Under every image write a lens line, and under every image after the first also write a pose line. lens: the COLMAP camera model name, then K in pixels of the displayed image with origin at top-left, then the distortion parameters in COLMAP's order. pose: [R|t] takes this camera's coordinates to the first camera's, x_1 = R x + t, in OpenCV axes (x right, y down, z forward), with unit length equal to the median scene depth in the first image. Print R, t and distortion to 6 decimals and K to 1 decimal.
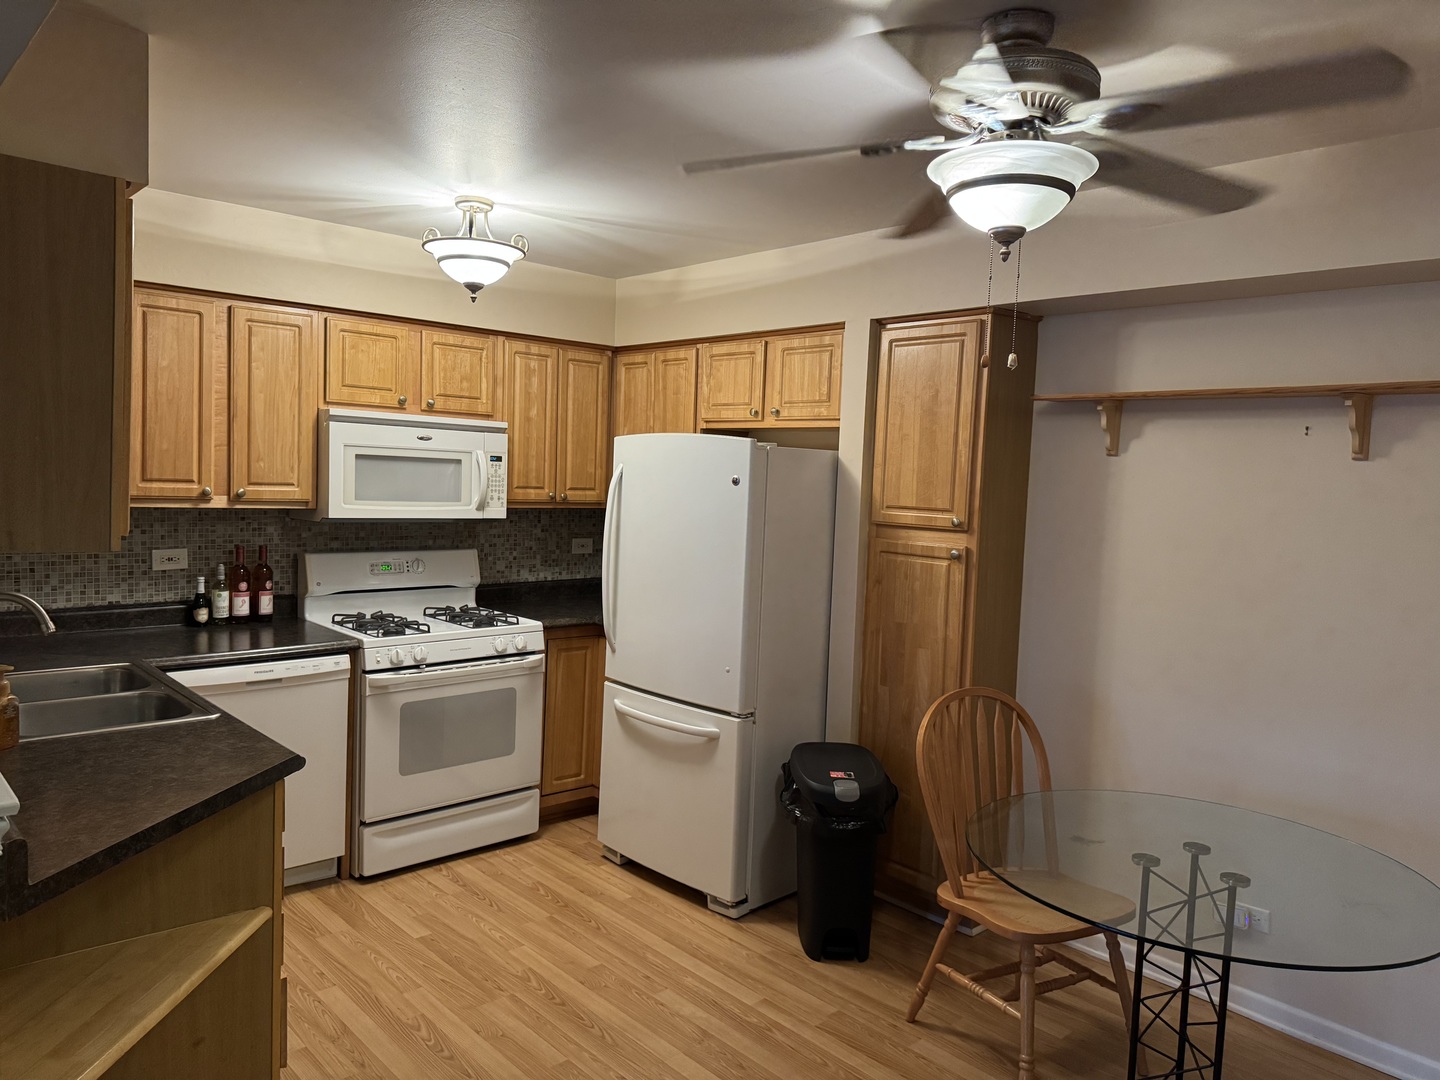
lens RADIAL K [[1015.2, 0, 715.1], [0, 1015.2, 530.0], [0, 0, 1]] dist [0.065002, -0.083746]
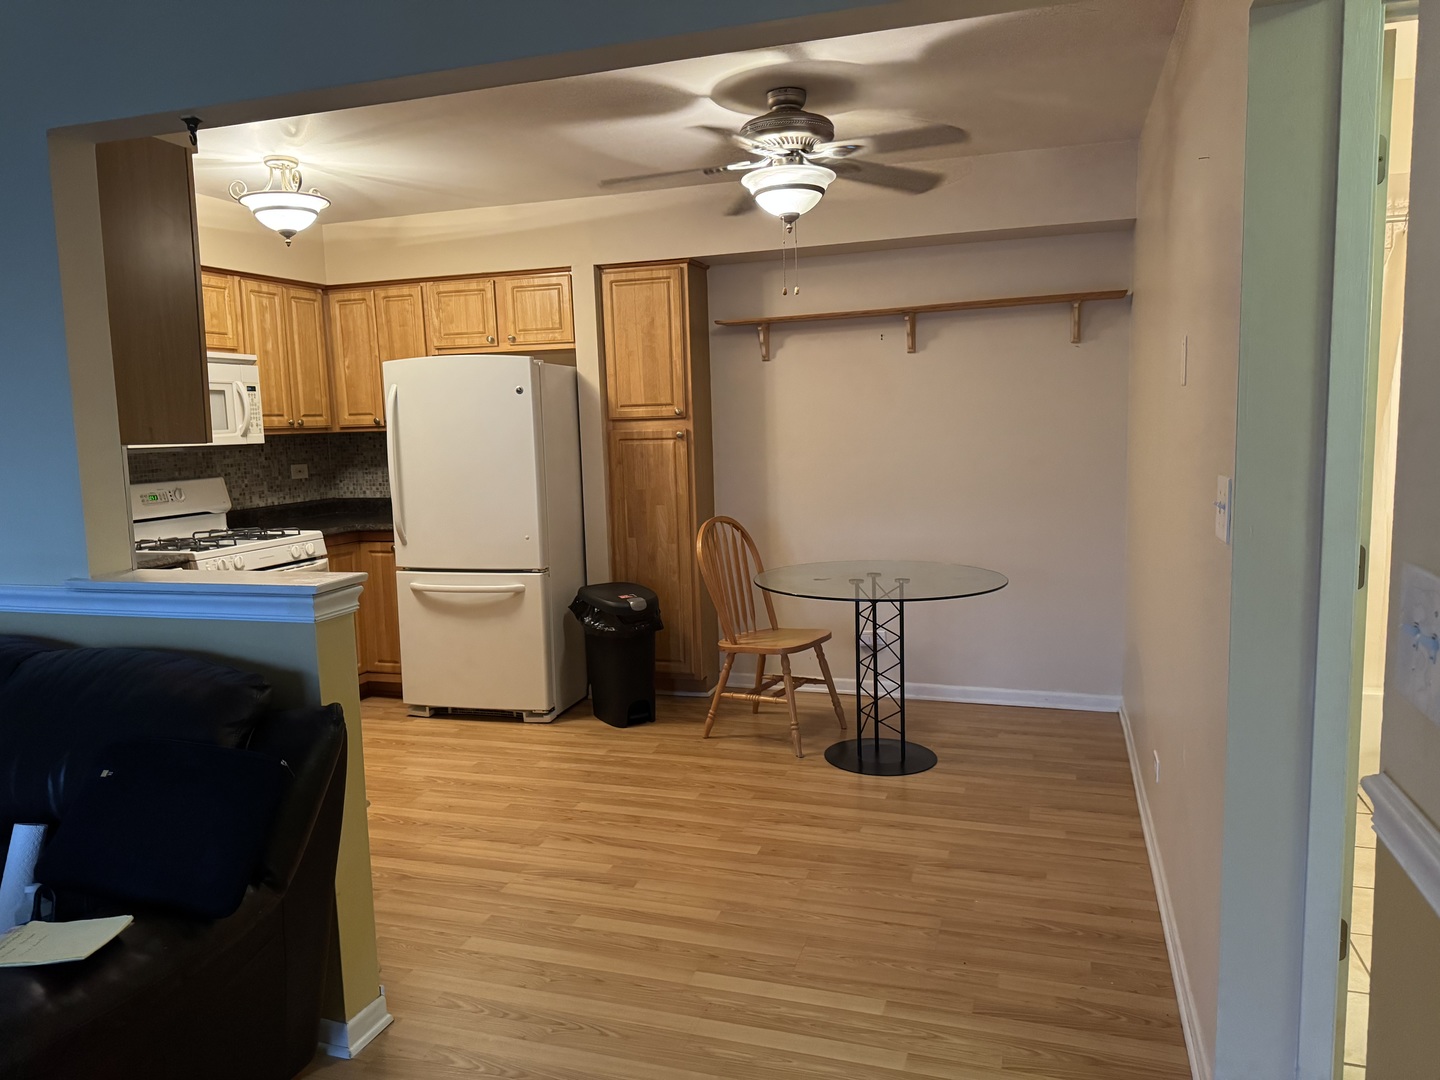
lens RADIAL K [[1015.2, 0, 730.7], [0, 1015.2, 539.9], [0, 0, 1]] dist [0.065002, -0.083746]
pose [[0.867910, -0.123828, 0.481039, -0.373209], [0.091469, 0.991710, 0.090253, 0.044767], [-0.488227, -0.034331, 0.872041, -0.256604]]
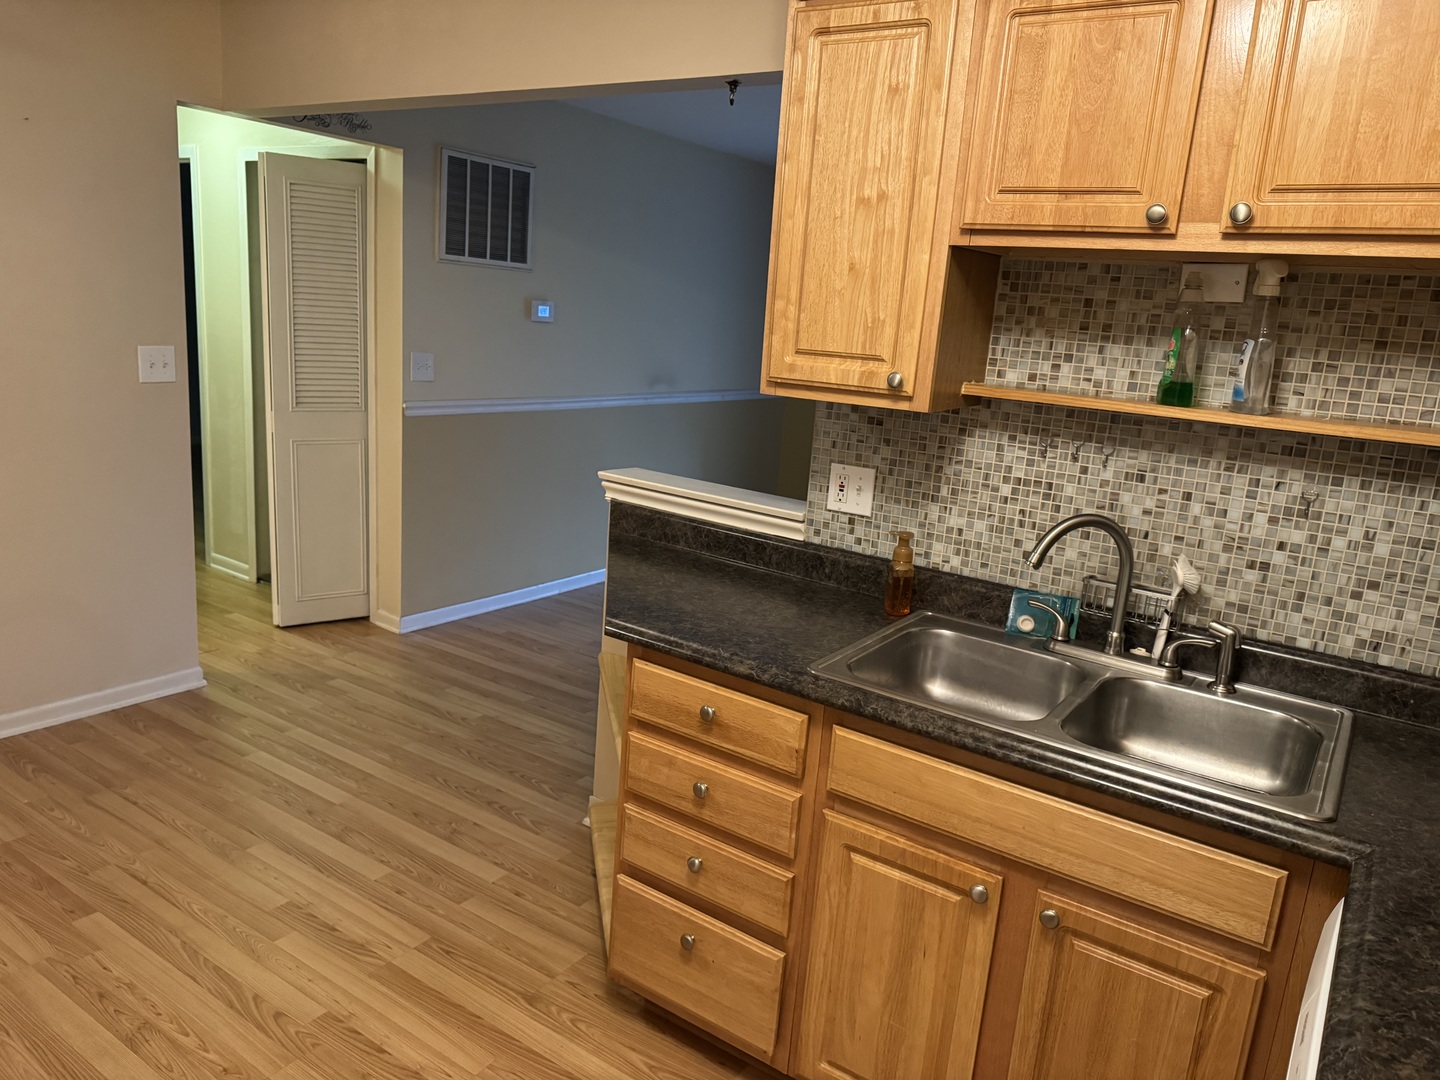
lens RADIAL K [[1015.2, 0, 708.8], [0, 1015.2, 545.0], [0, 0, 1]] dist [0.065002, -0.083746]
pose [[-0.970212, -0.059764, -0.234771, -0.173115], [-0.124953, 0.953692, 0.273602, -0.061870], [0.207548, 0.294788, -0.932751, 1.140940]]
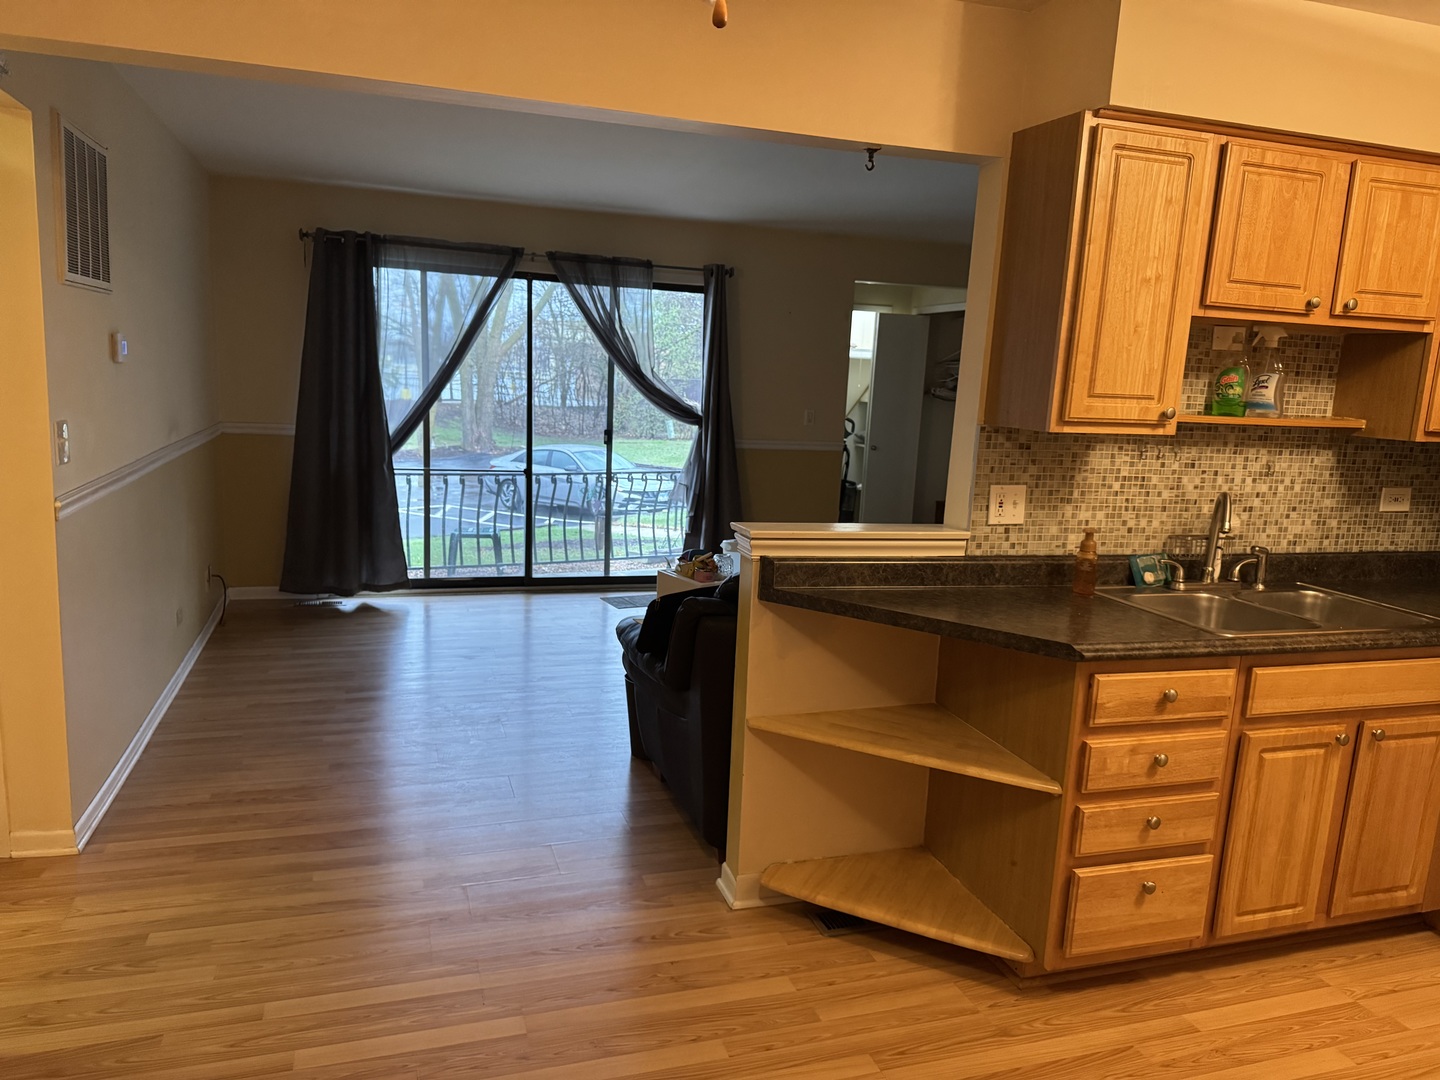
lens RADIAL K [[1015.2, 0, 716.3], [0, 1015.2, 541.0], [0, 0, 1]] dist [0.065002, -0.083746]
pose [[-0.423711, 0.088454, -0.901468, 0.392069], [-0.118876, 0.981182, 0.152150, 0.004329], [0.897963, 0.171631, -0.405223, 0.670289]]
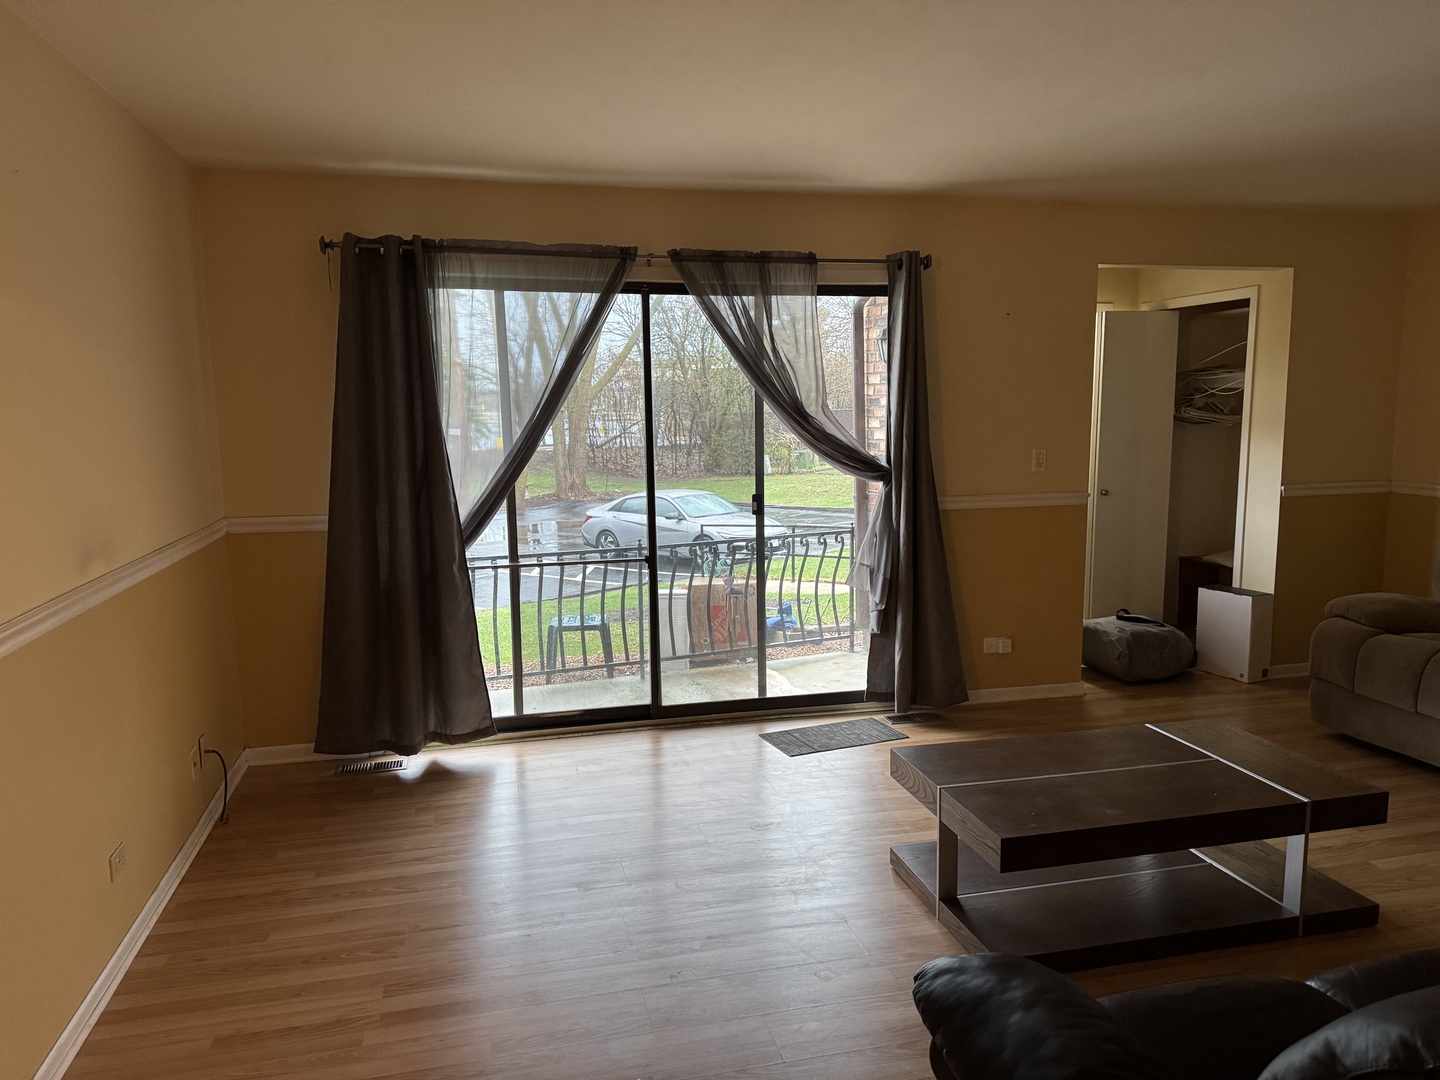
lens RADIAL K [[1015.2, 0, 710.8], [0, 1015.2, 538.9], [0, 0, 1]] dist [0.065002, -0.083746]
pose [[-0.504125, 0.079866, -0.859930, 0.007457], [-0.061665, 0.989845, 0.128082, 0.002210], [0.861426, 0.117597, -0.494081, 0.352644]]
